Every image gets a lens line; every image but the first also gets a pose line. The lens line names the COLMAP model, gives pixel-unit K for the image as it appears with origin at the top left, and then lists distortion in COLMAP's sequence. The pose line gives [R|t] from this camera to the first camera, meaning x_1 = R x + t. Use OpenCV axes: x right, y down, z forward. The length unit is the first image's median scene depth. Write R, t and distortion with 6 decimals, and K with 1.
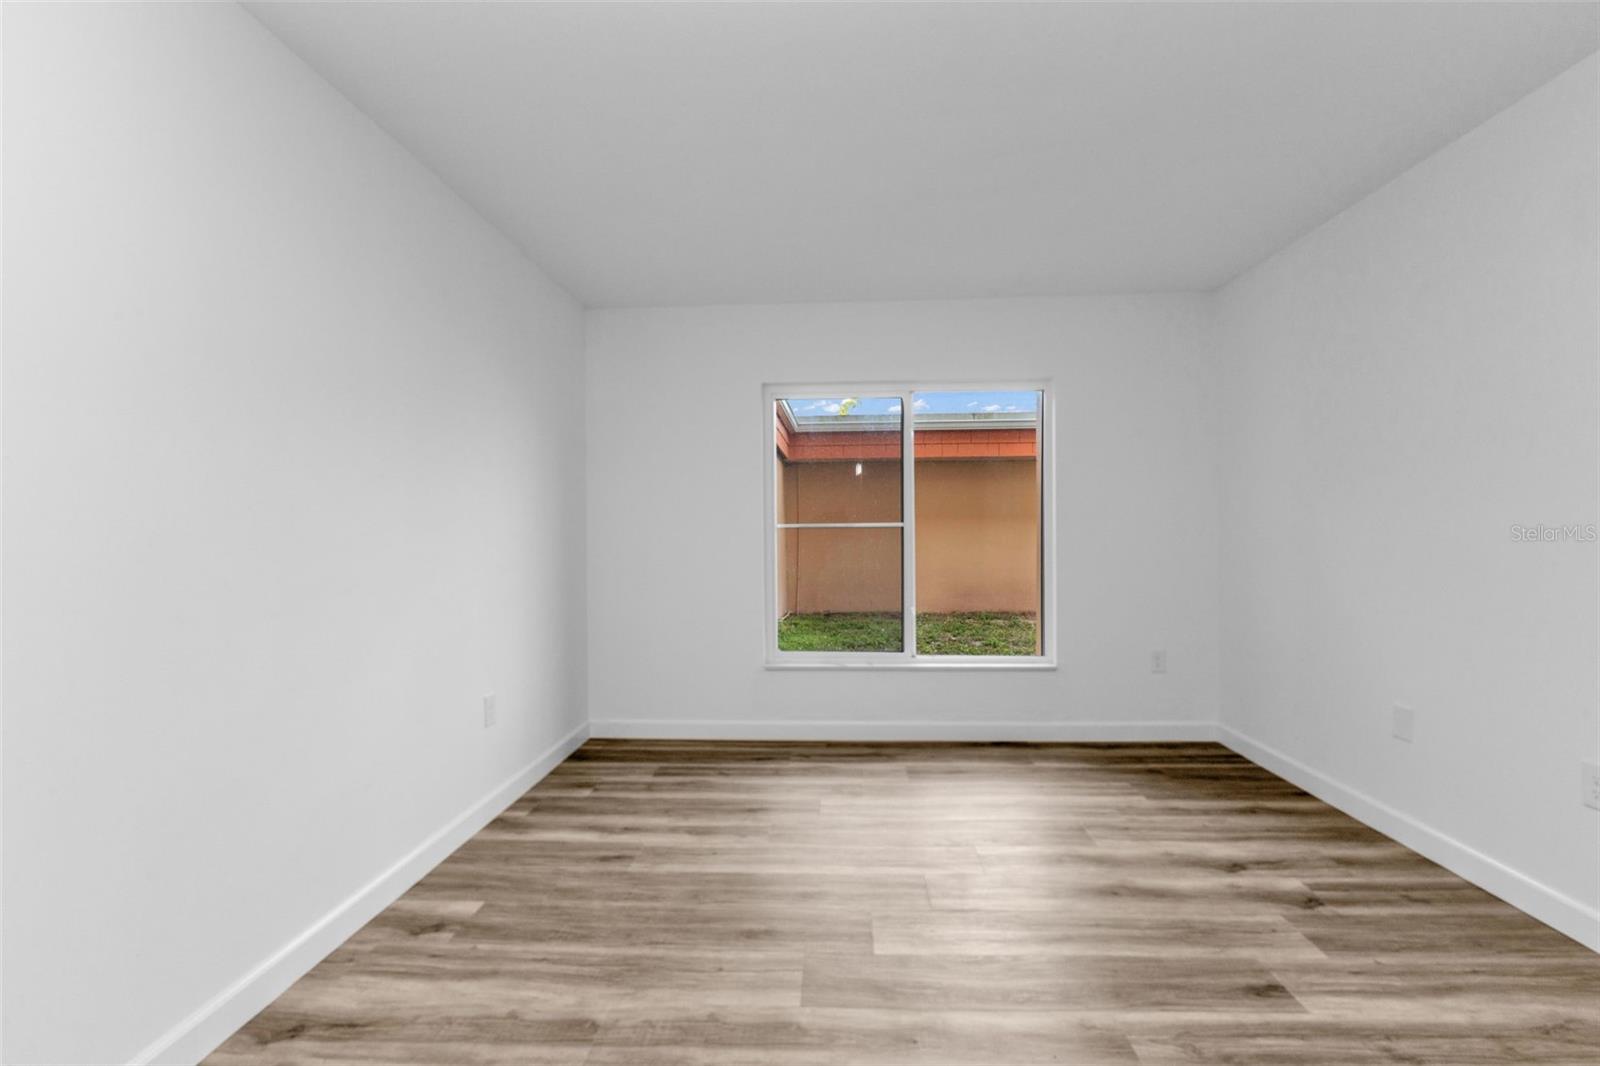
lens RADIAL K [[688.6, 0, 807.8], [0, 688.6, 536.0], [0, 0, 1]] dist [-0.000320, -0.000065]
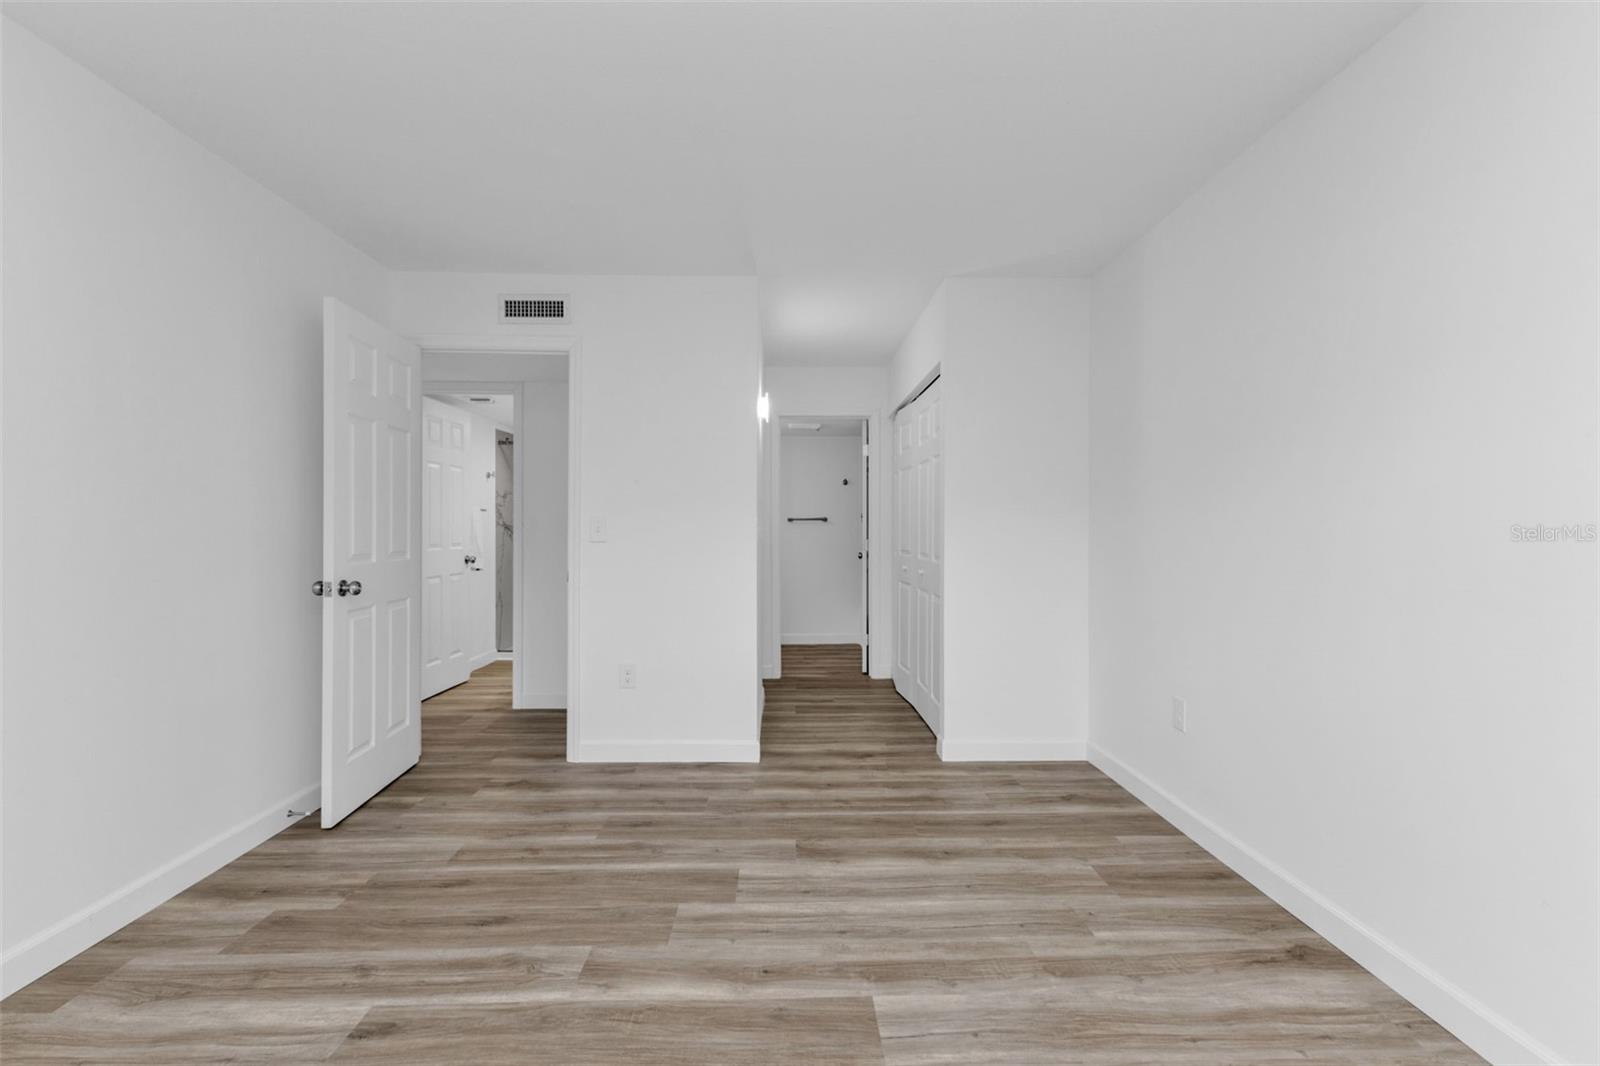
lens RADIAL K [[692.1, 0, 801.5], [0, 692.1, 522.3], [0, 0, 1]] dist [0.008119, -0.000033]
pose [[-0.997276, 0.007517, -0.073373, 0.166407], [0.007684, 0.999968, -0.001995, -0.016259], [0.073356, -0.002553, -0.997303, 2.057955]]
